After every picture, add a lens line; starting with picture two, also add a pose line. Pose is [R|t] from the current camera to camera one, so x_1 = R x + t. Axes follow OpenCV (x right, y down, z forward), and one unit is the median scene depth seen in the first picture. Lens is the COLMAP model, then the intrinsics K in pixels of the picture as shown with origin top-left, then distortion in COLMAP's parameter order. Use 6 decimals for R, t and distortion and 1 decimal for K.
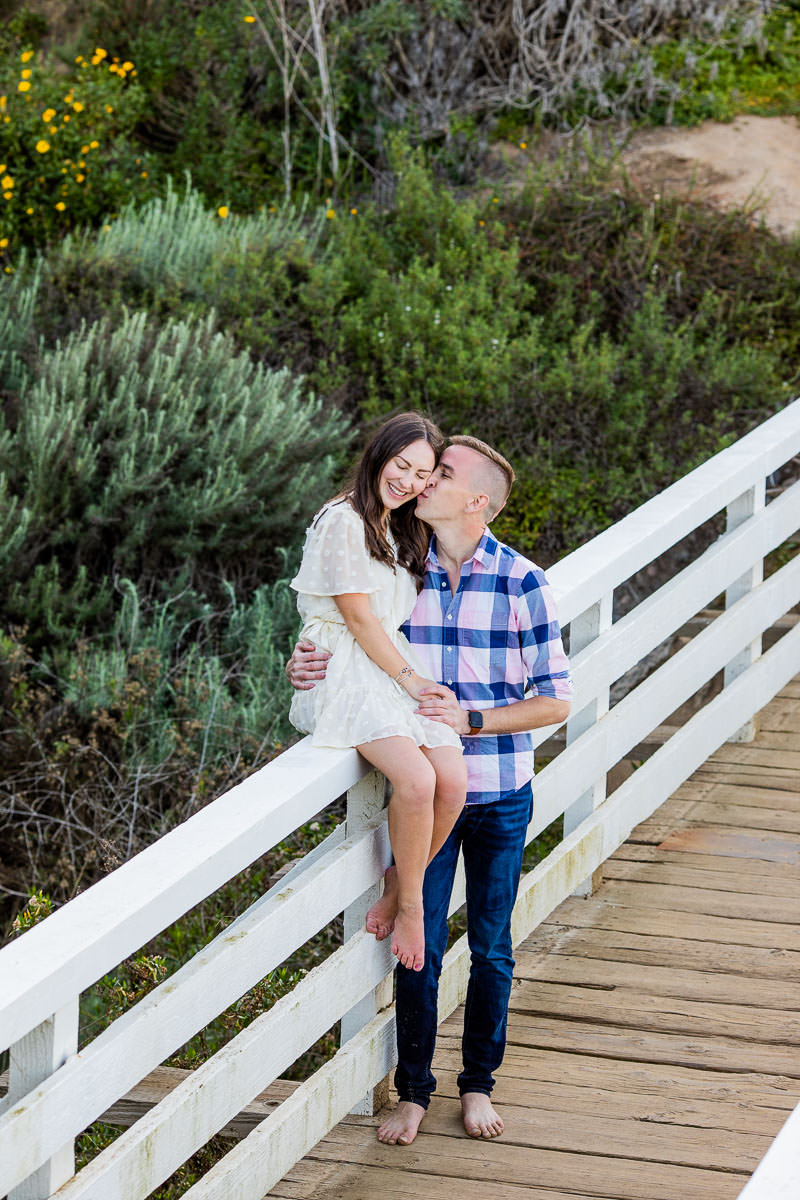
lens RADIAL K [[4526.6, 0, 400.0], [0, 4526.6, 600.0], [0, 0, 1]] dist [0.150756, -3.044357]
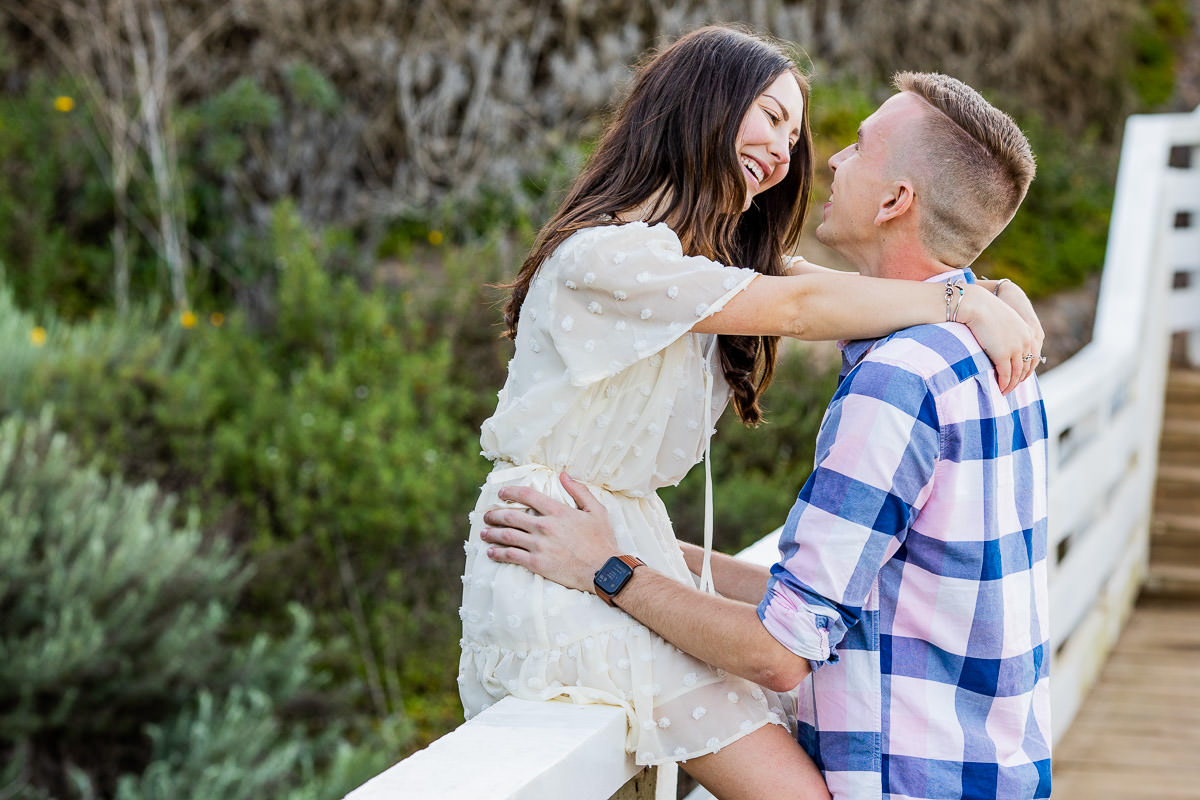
lens RADIAL K [[4526.6, 0, 600.0], [0, 4526.6, 400.0], [0, 0, 1]] dist [0.150756, -3.044357]
pose [[0.993861, -0.007610, 0.110371, -0.032422], [0.022342, 0.990883, -0.132857, 0.032135], [-0.108354, 0.134508, 0.984971, 0.262497]]
